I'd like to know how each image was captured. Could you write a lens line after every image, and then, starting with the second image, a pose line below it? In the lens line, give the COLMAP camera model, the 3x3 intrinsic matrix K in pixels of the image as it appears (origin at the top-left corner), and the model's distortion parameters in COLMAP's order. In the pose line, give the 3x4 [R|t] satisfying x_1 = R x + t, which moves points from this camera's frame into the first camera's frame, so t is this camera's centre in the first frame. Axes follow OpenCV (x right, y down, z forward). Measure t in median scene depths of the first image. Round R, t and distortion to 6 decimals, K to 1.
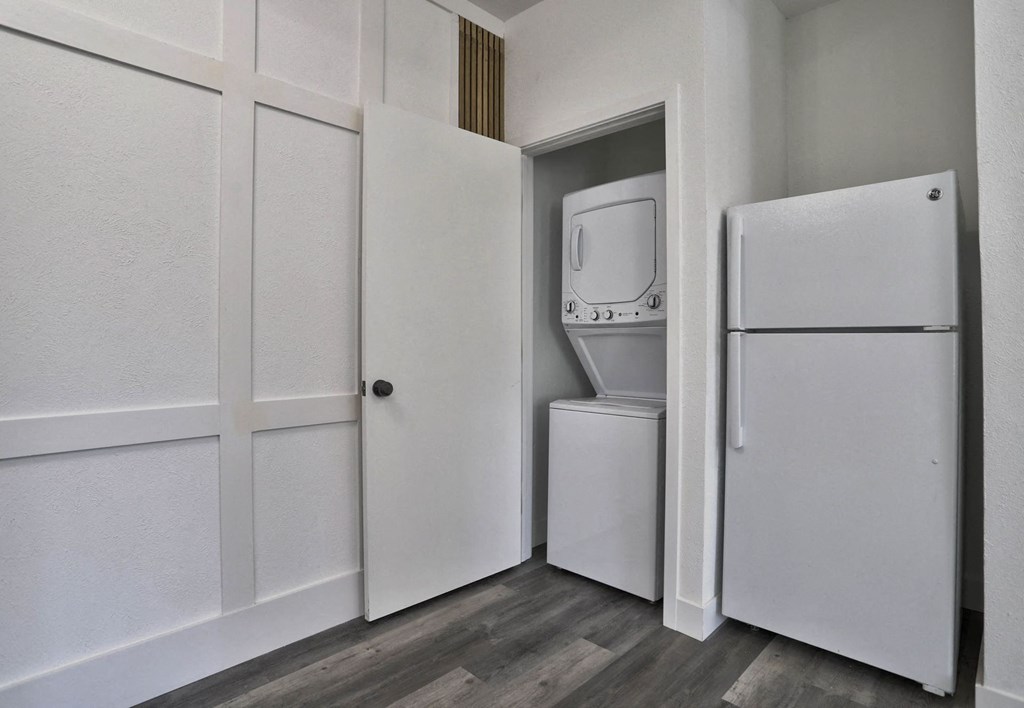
lens RADIAL K [[548.5, 0, 524.3], [0, 548.5, 336.1], [0, 0, 1]] dist [-0.005091, -0.000598]
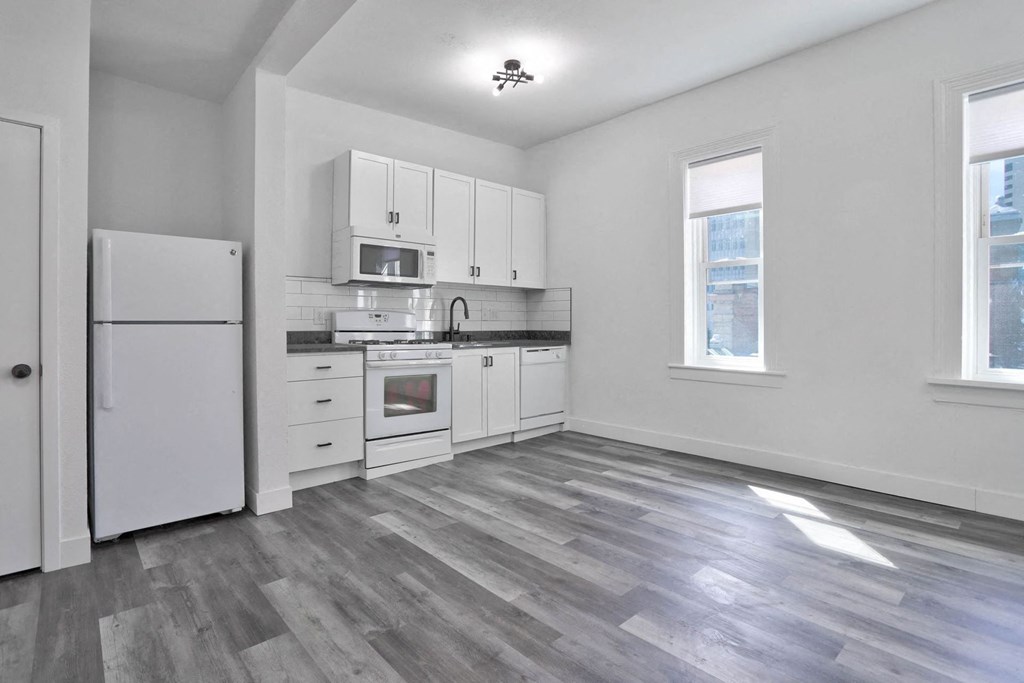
lens RADIAL K [[505.6, 0, 505.9], [0, 505.6, 328.8], [0, 0, 1]] dist [-0.057044, 0.012420]
pose [[0.072249, -0.008901, 0.997347, -0.753206], [0.003426, 0.999956, 0.008676, -0.000958], [-0.997381, 0.002791, 0.072277, -0.068470]]
